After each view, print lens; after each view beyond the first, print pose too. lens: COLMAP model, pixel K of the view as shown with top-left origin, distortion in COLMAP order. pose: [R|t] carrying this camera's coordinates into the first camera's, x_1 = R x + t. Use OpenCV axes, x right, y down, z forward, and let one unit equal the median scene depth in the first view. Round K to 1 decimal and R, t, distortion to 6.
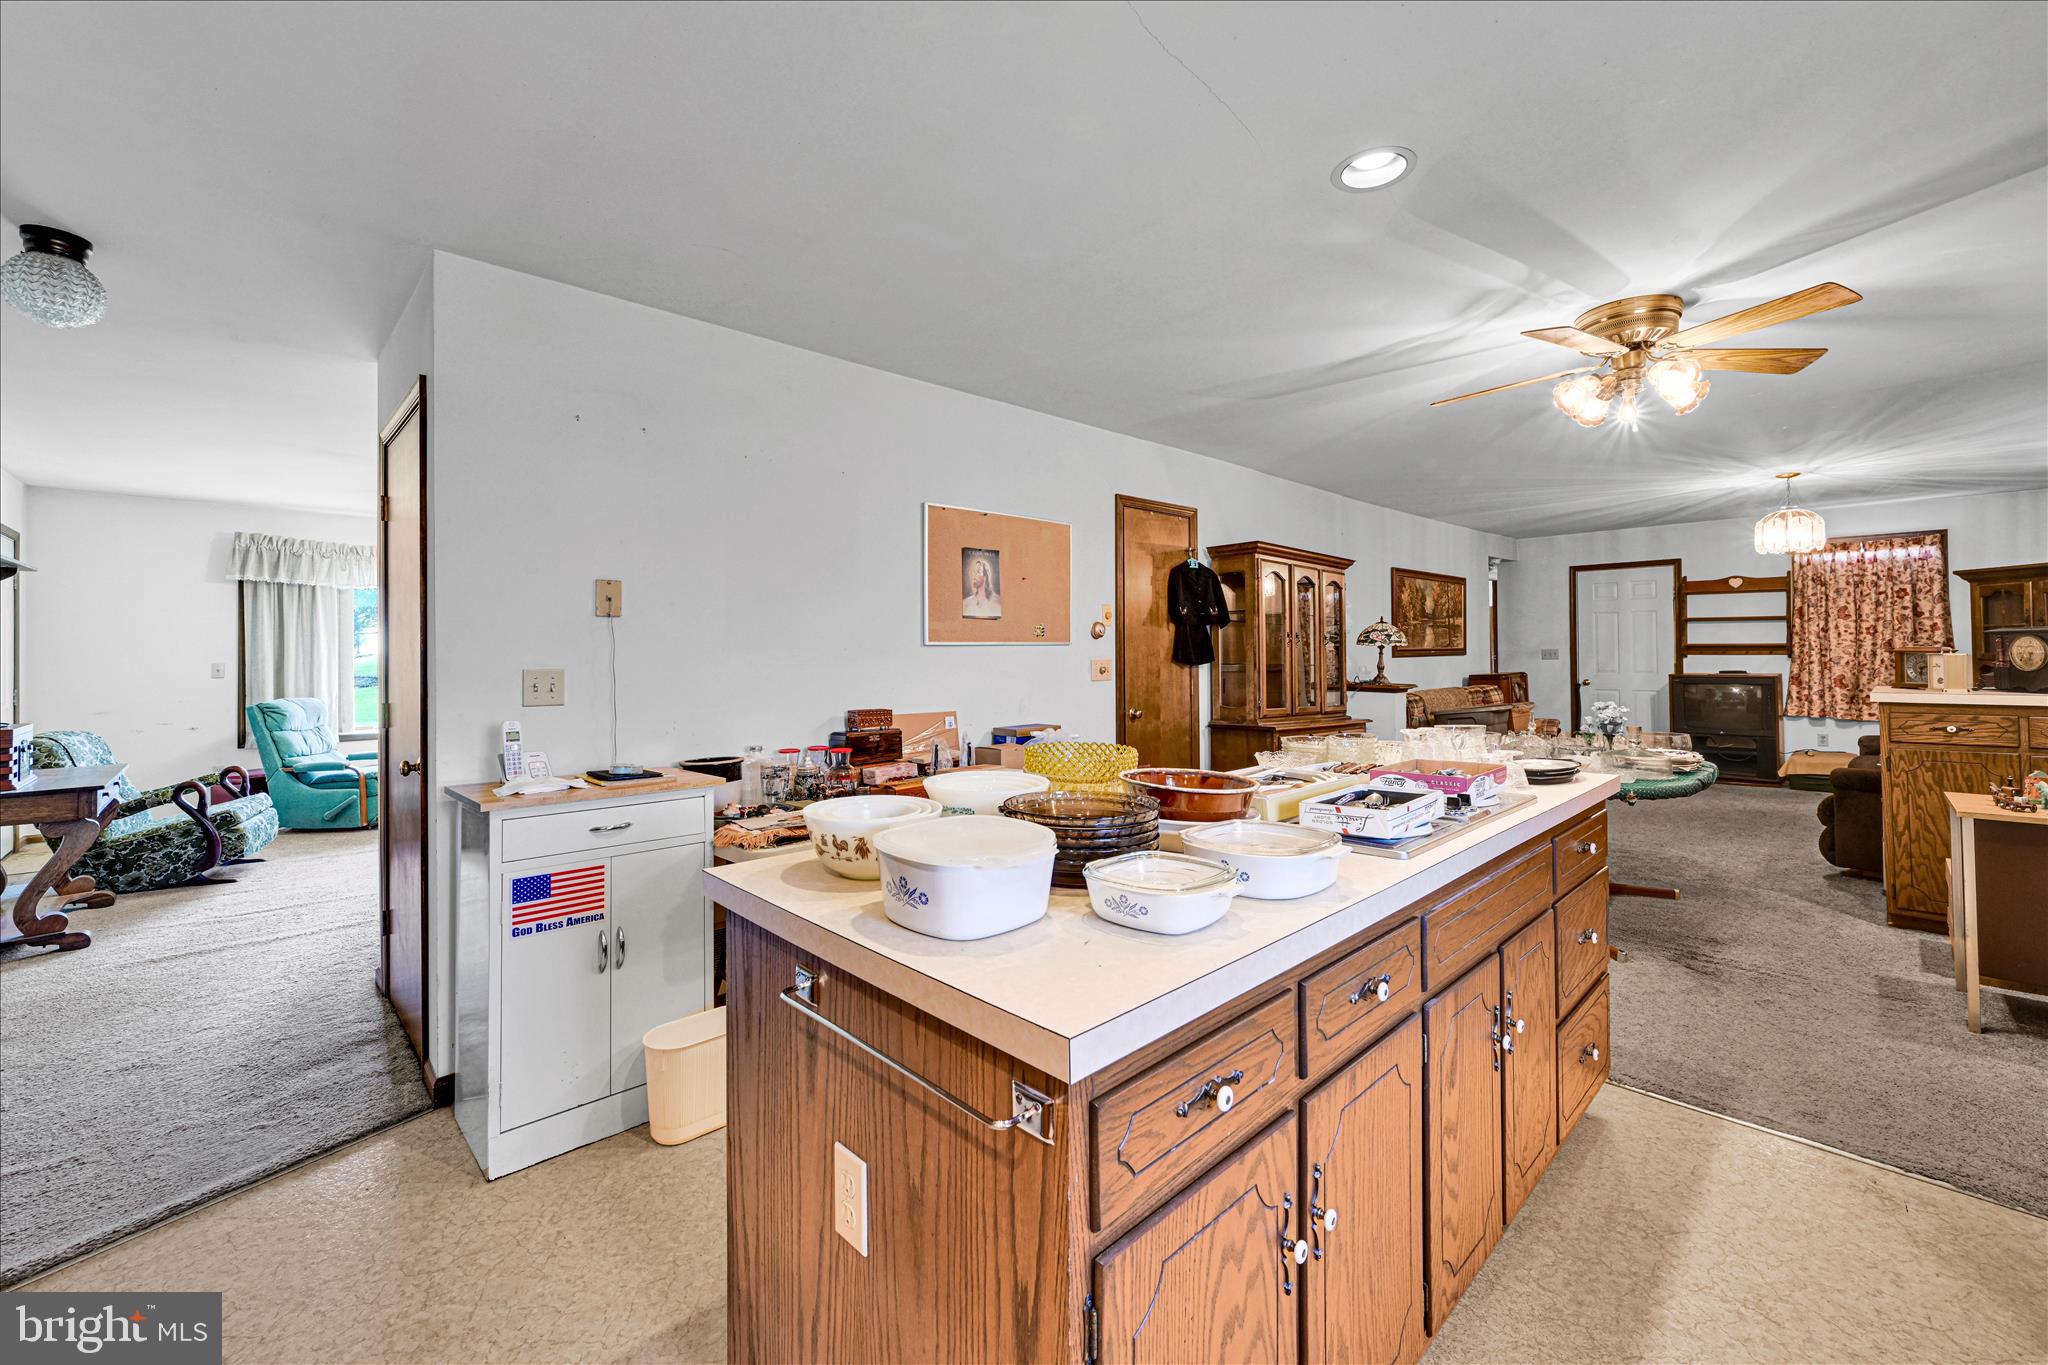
lens RADIAL K [[830.9, 0, 1025.7], [0, 830.9, 648.2], [0, 0, 1]] dist [-0.000133, 0.000210]
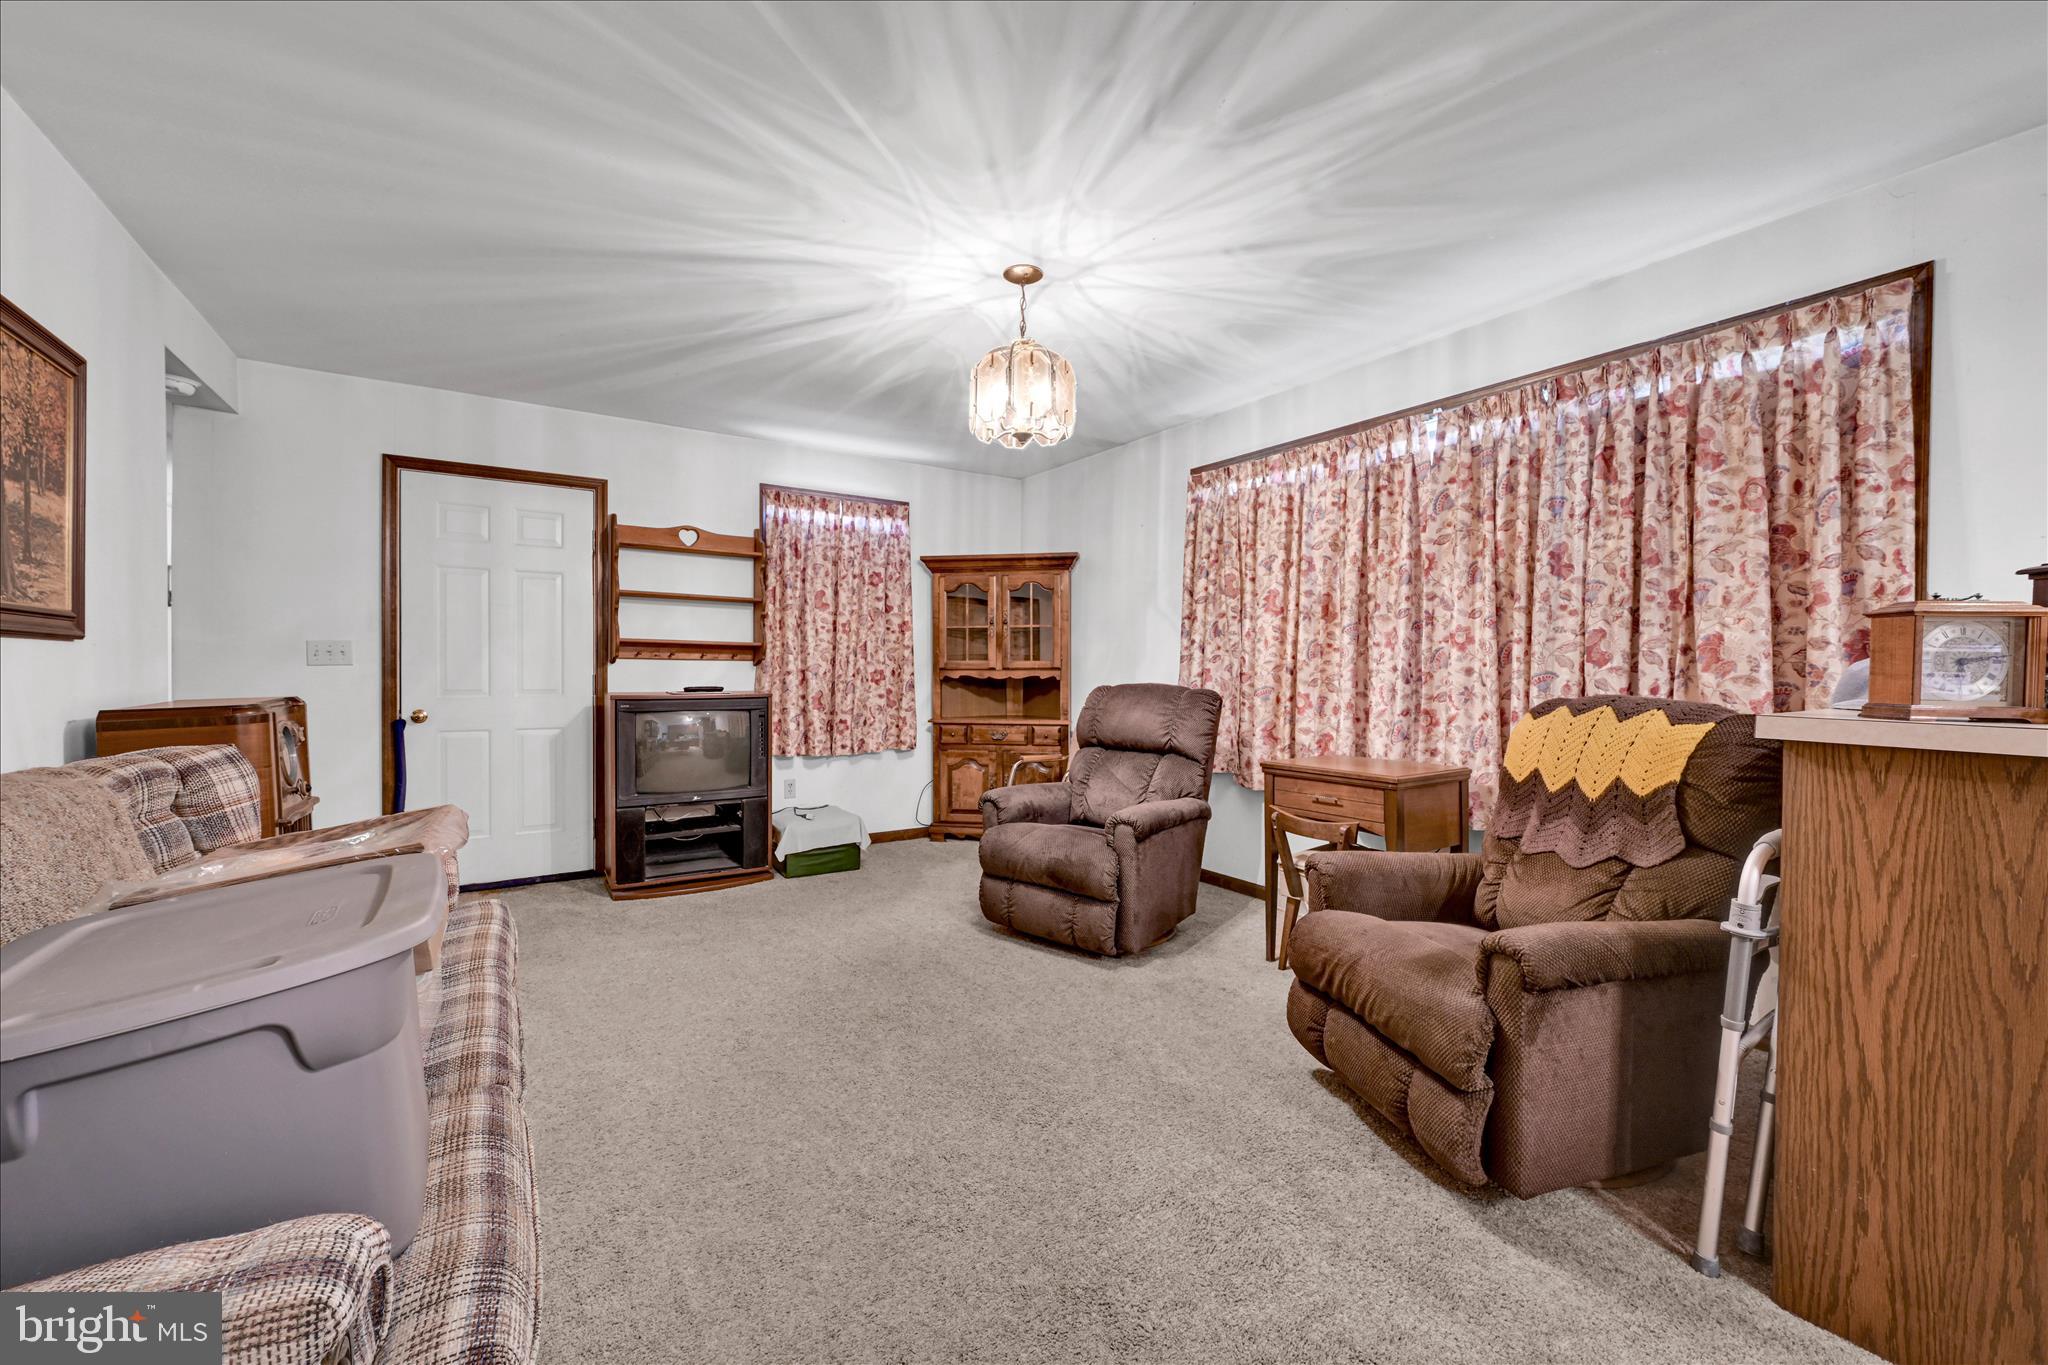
lens RADIAL K [[825.0, 0, 1021.3], [0, 825.0, 671.2], [0, 0, 1]] dist [-0.001676, 0.000360]
pose [[0.163487, 0.008773, 0.986506, 0.360210], [-0.013155, 0.999891, -0.006712, 0.019099], [-0.986458, -0.011880, 0.163585, 0.762787]]
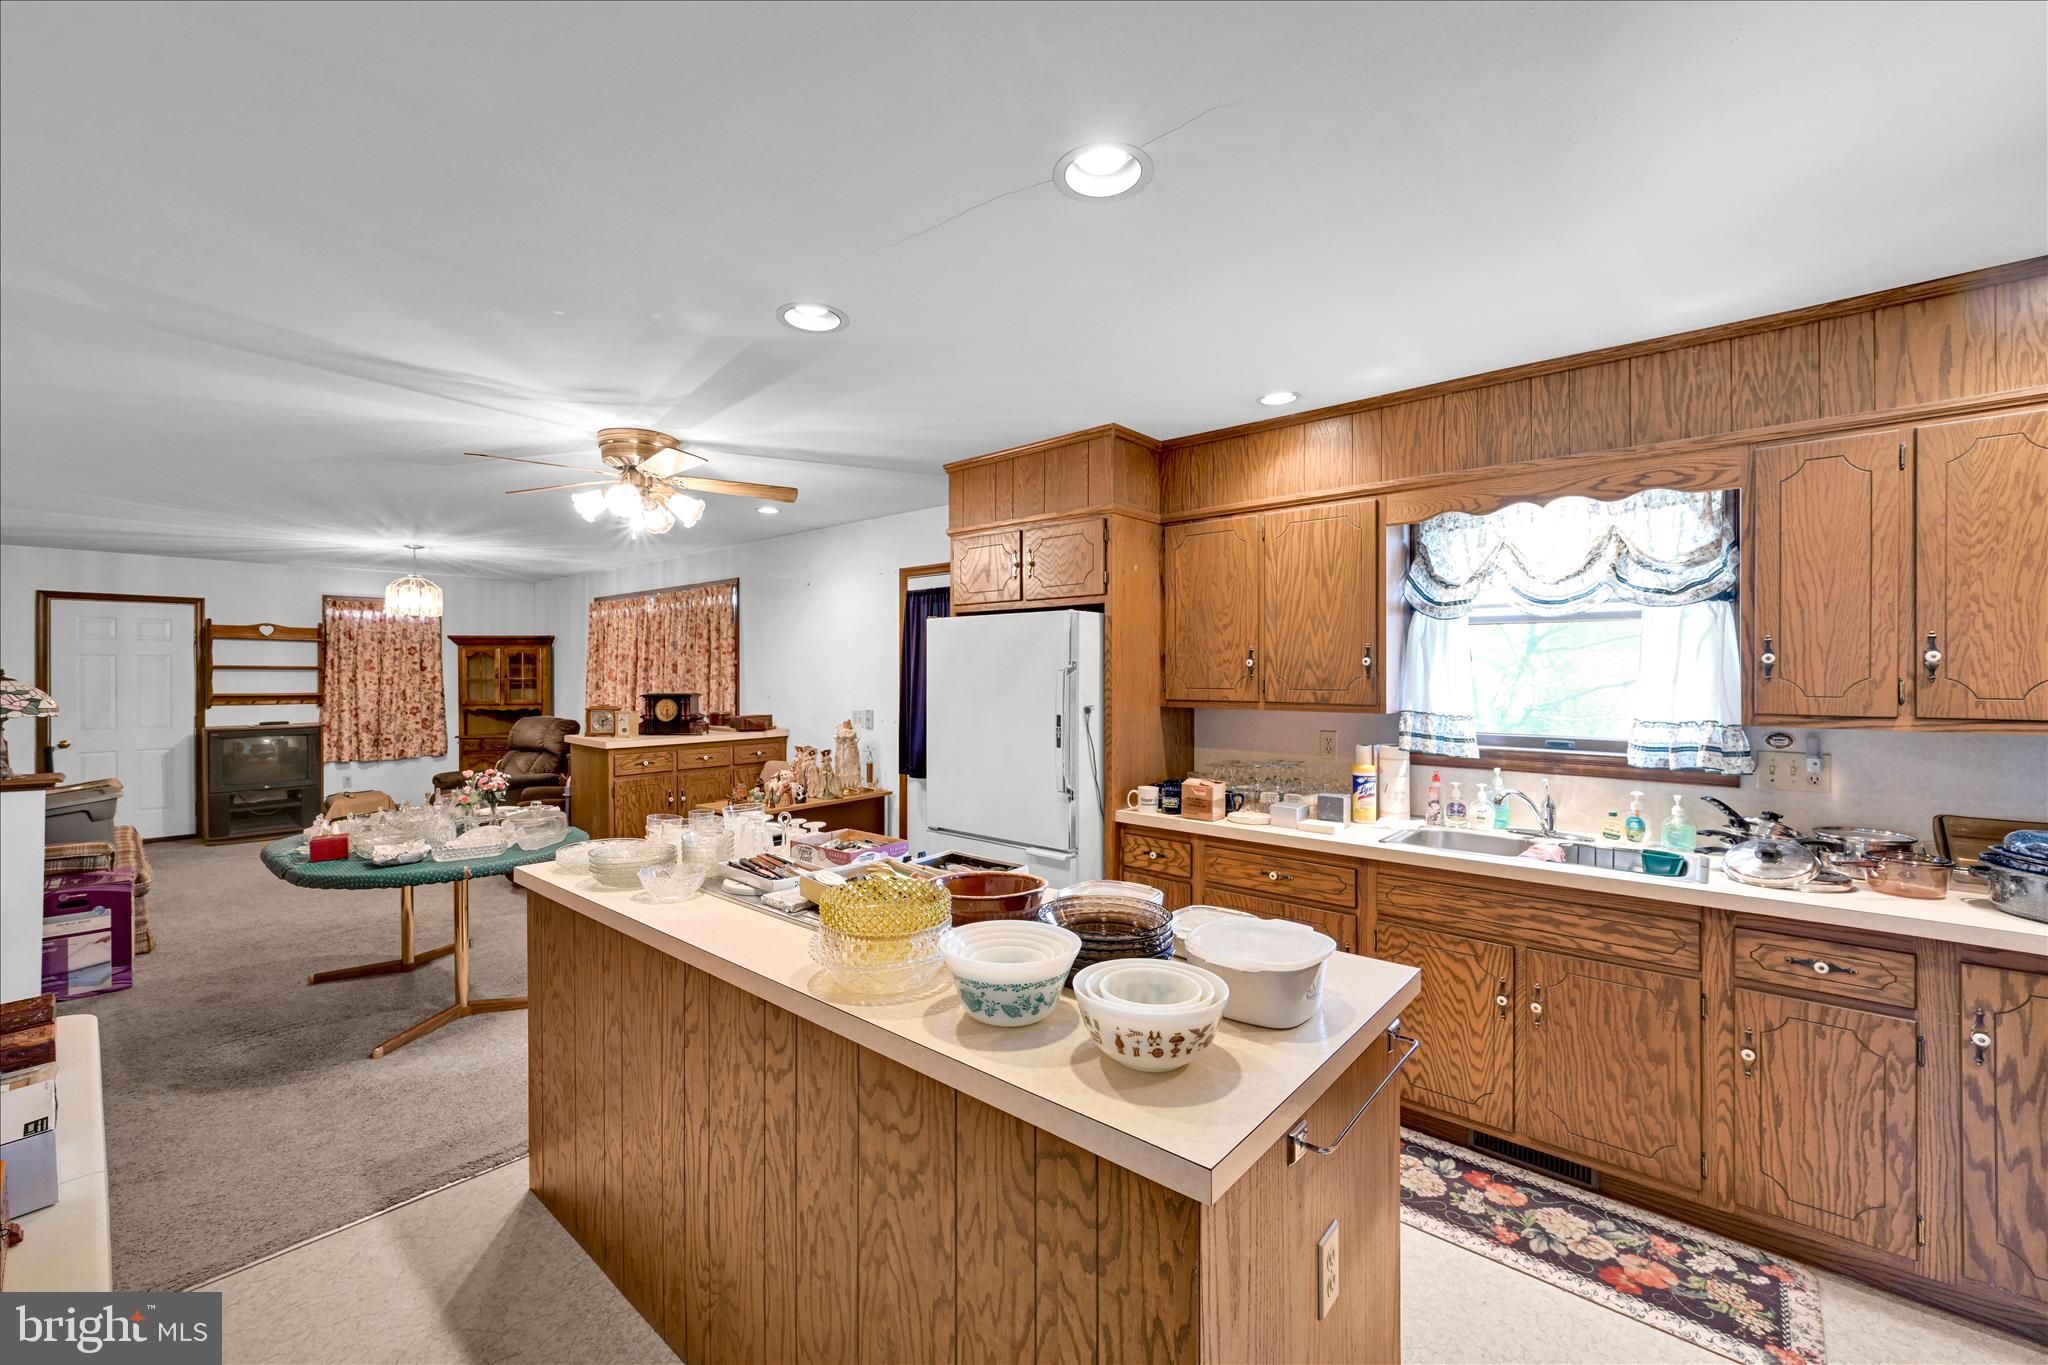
lens RADIAL K [[825.0, 0, 1021.3], [0, 825.0, 671.2], [0, 0, 1]] dist [-0.001676, 0.000360]
pose [[-0.096406, 0.010847, 0.995283, -0.211433], [-0.003883, 0.999929, -0.011274, -0.027012], [-0.995334, -0.004952, -0.096357, 0.247122]]
